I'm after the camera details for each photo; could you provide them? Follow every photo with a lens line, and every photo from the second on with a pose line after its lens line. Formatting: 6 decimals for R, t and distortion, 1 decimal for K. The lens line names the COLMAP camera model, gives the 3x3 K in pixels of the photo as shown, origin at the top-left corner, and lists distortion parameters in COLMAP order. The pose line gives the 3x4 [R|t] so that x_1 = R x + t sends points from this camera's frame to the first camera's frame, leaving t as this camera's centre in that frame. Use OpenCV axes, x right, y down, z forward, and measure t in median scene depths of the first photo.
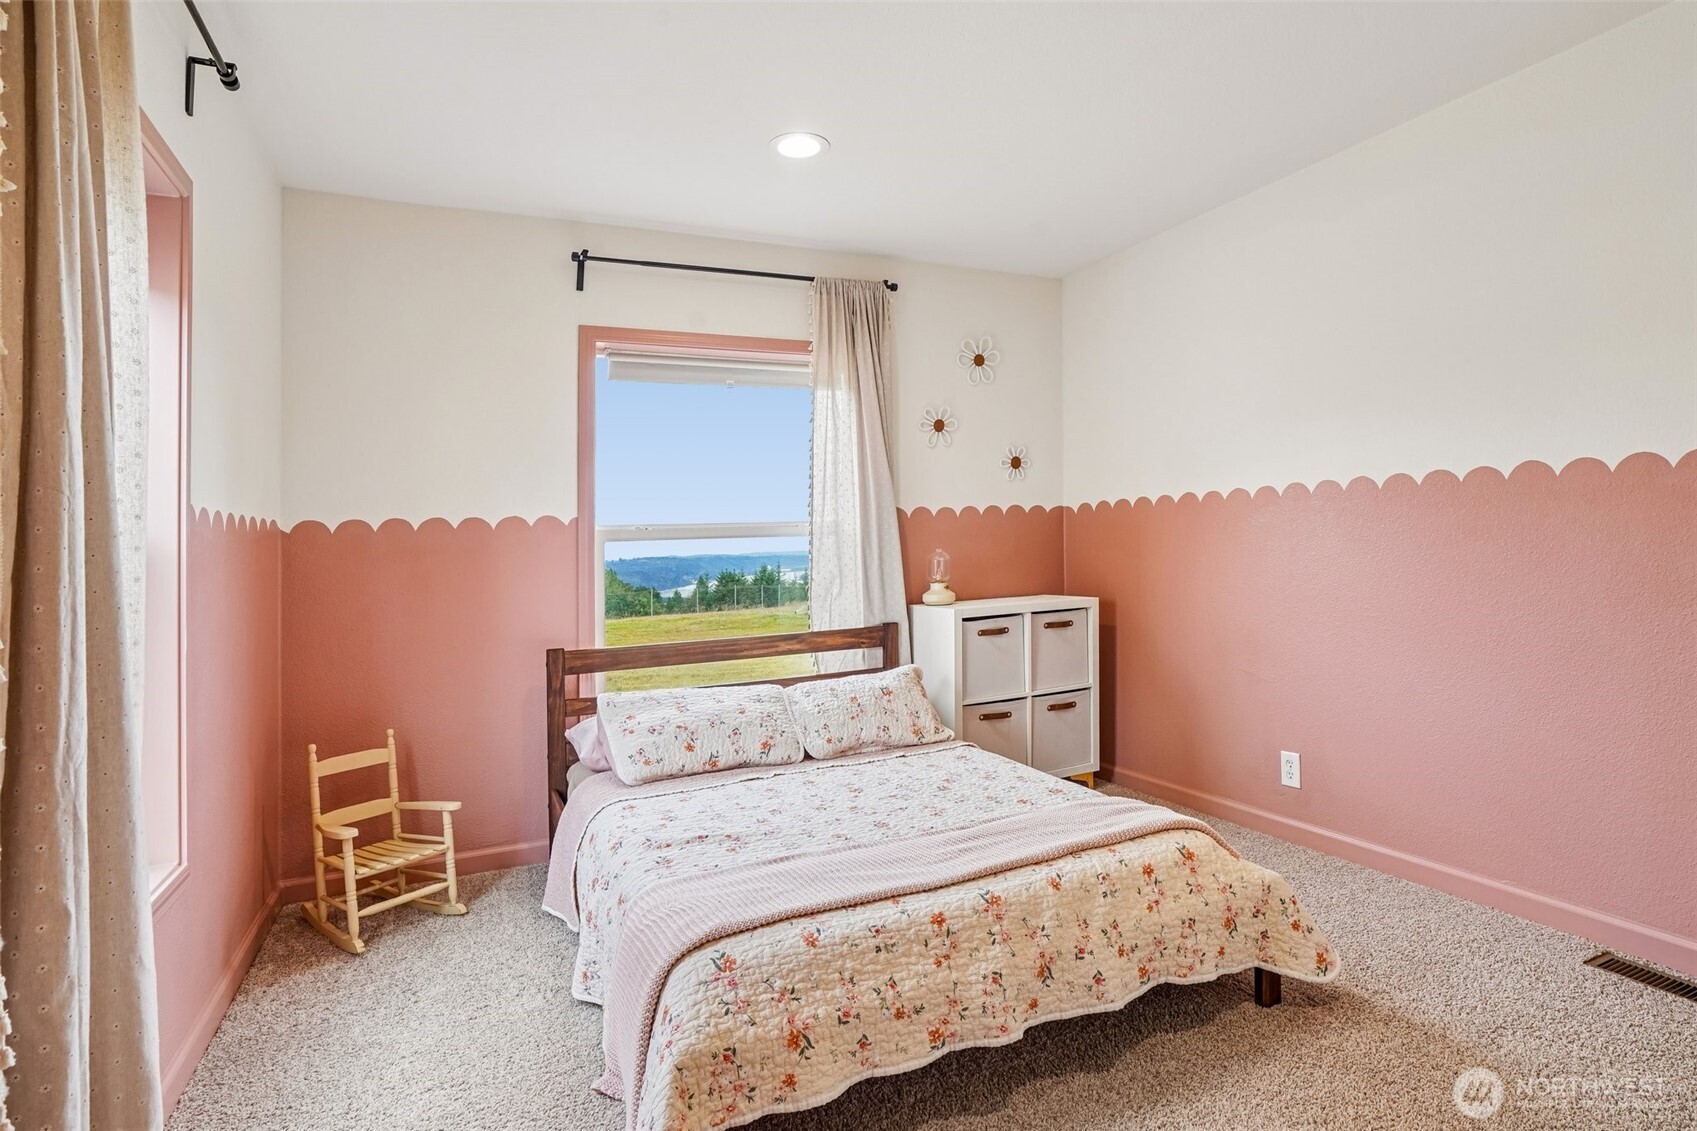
lens RADIAL K [[859.0, 0, 852.9], [0, 859.0, 521.1], [0, 0, 1]] dist [-0.075060, 0.027653]
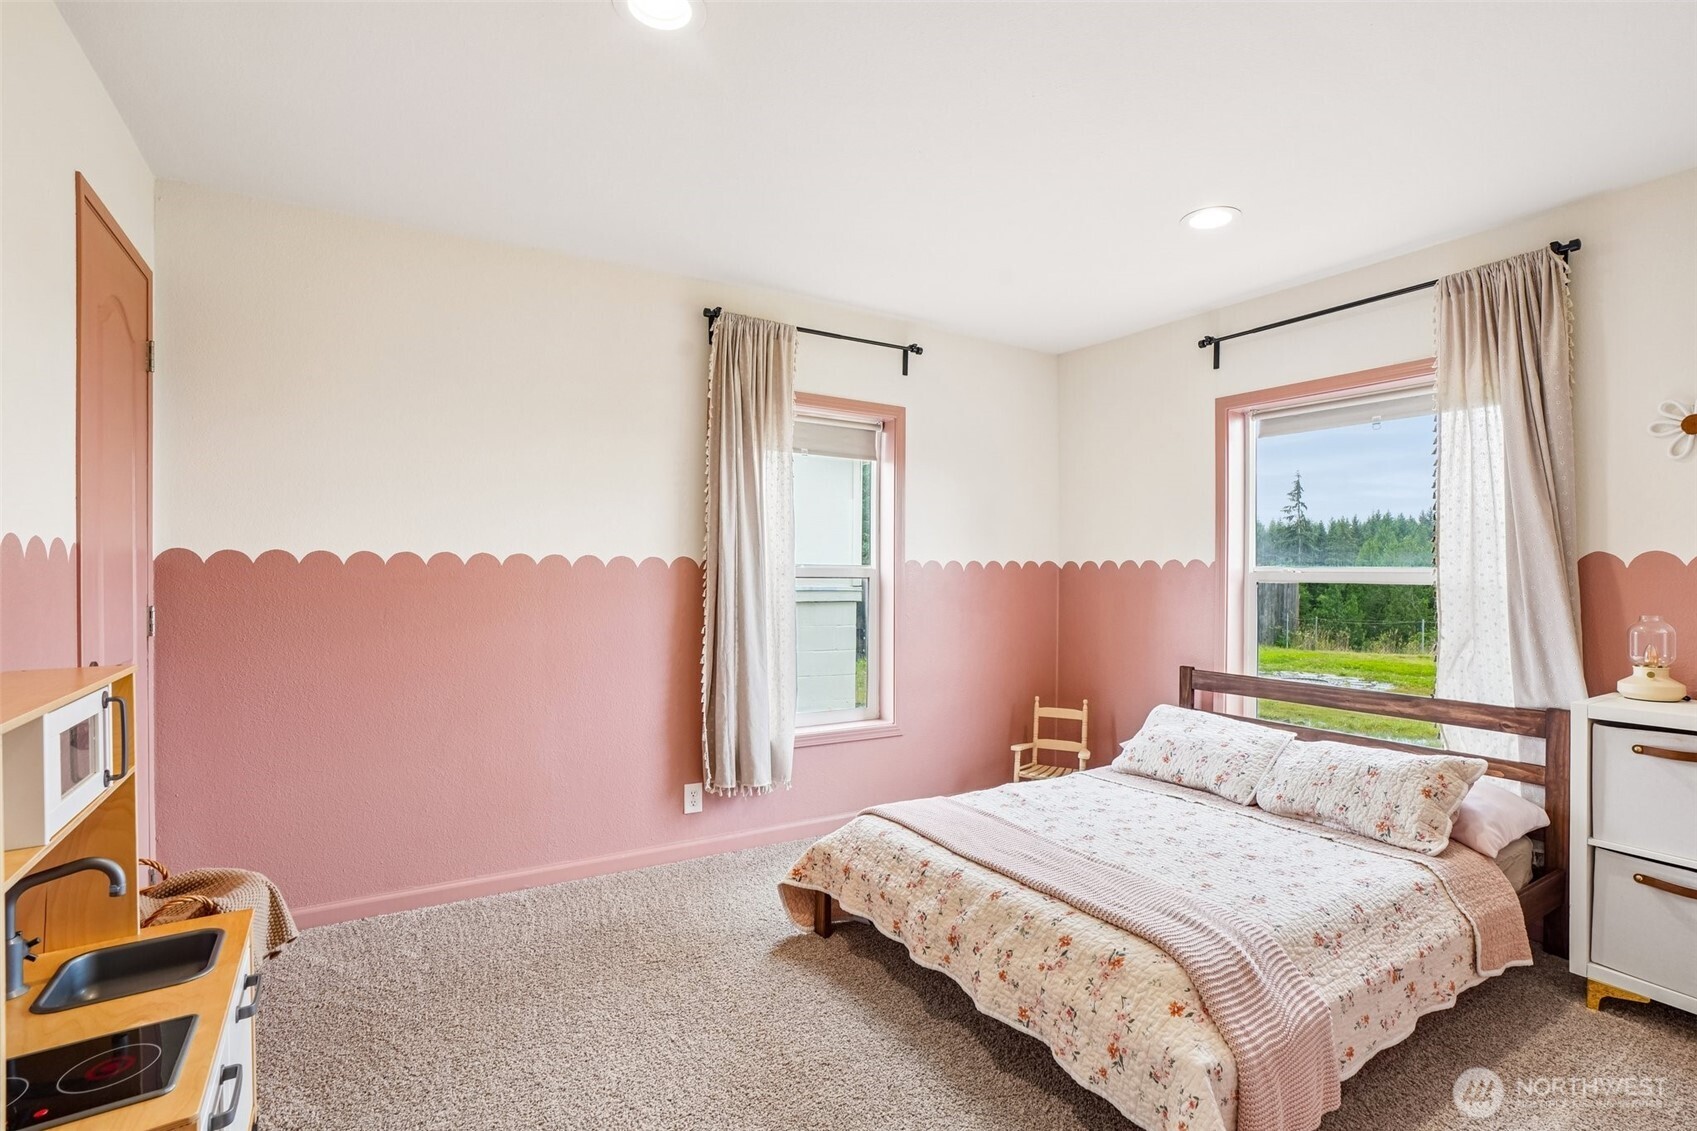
lens RADIAL K [[812.6, 0, 869.6], [0, 812.6, 569.7], [0, 0, 1]] dist [-0.056994, 0.022845]
pose [[0.119317, 0.036888, -0.992171, 0.862965], [0.020574, 0.999003, 0.039616, -0.054925], [0.992643, -0.025140, 0.118439, 0.446460]]
